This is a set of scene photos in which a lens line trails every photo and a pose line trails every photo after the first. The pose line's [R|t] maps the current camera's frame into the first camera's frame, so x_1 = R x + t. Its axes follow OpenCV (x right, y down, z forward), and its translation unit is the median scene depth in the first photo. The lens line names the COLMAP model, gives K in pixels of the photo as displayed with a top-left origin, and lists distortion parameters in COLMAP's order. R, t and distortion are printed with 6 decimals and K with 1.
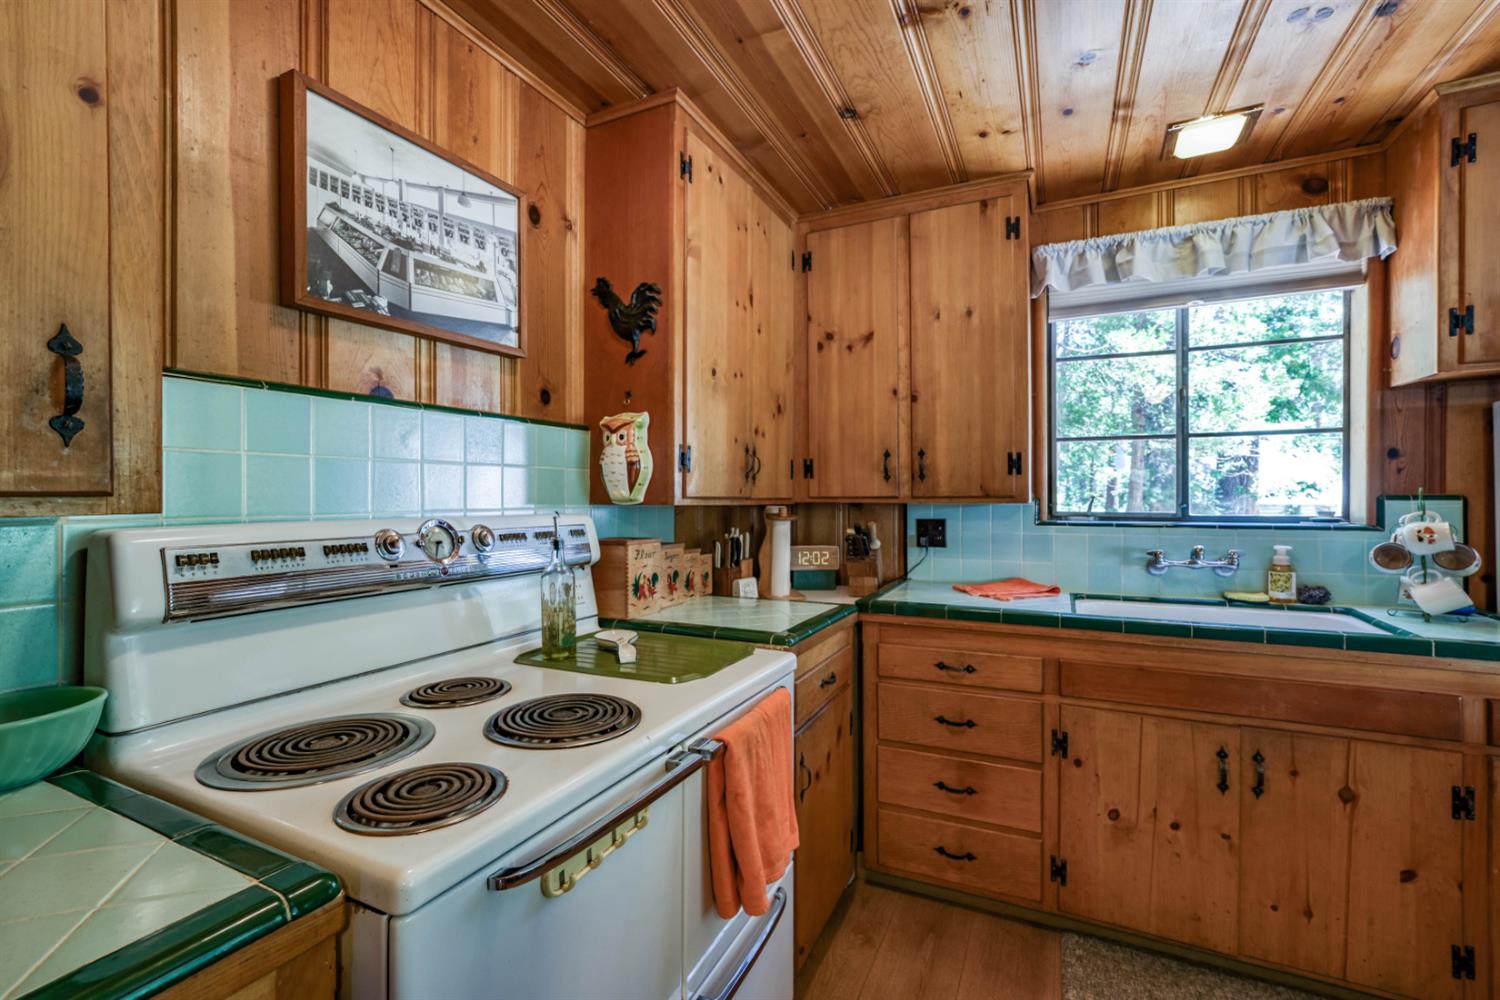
lens RADIAL K [[672.5, 0, 711.3], [0, 672.5, 498.6], [0, 0, 1]] dist [-0.024886, 0.003409]
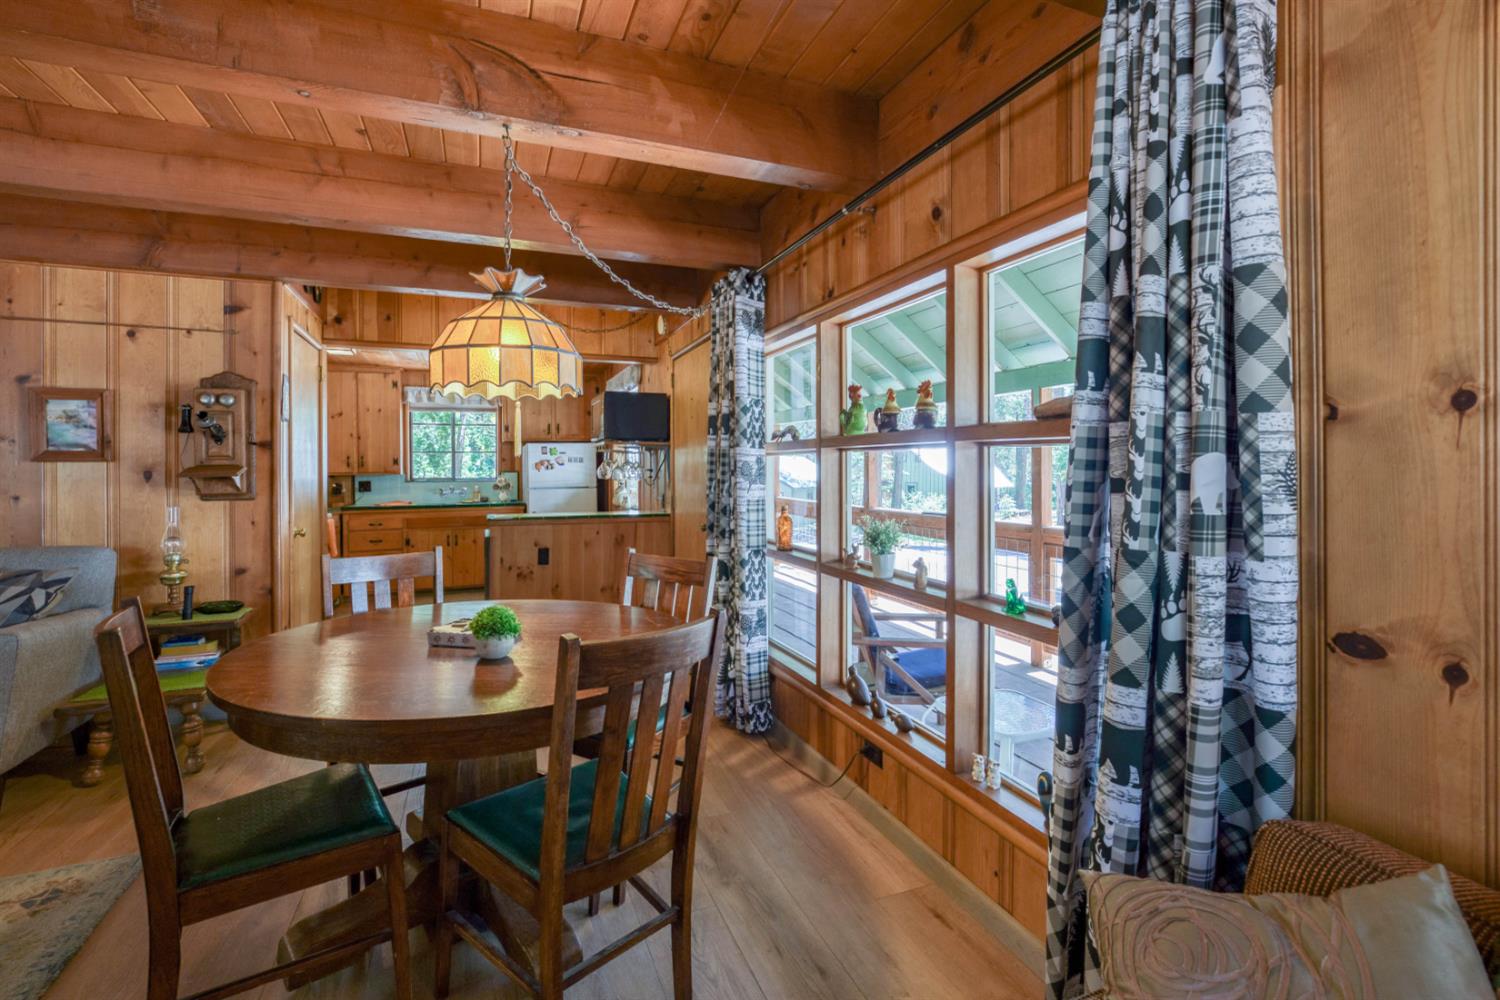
lens RADIAL K [[672.5, 0, 751.3], [0, 672.5, 467.7], [0, 0, 1]] dist [-0.024886, 0.003409]
pose [[0.646373, 0.000707, 0.763022, -1.005141], [0.010962, 0.999888, -0.010213, 0.028863], [-0.762943, 0.014966, 0.646292, -2.696462]]
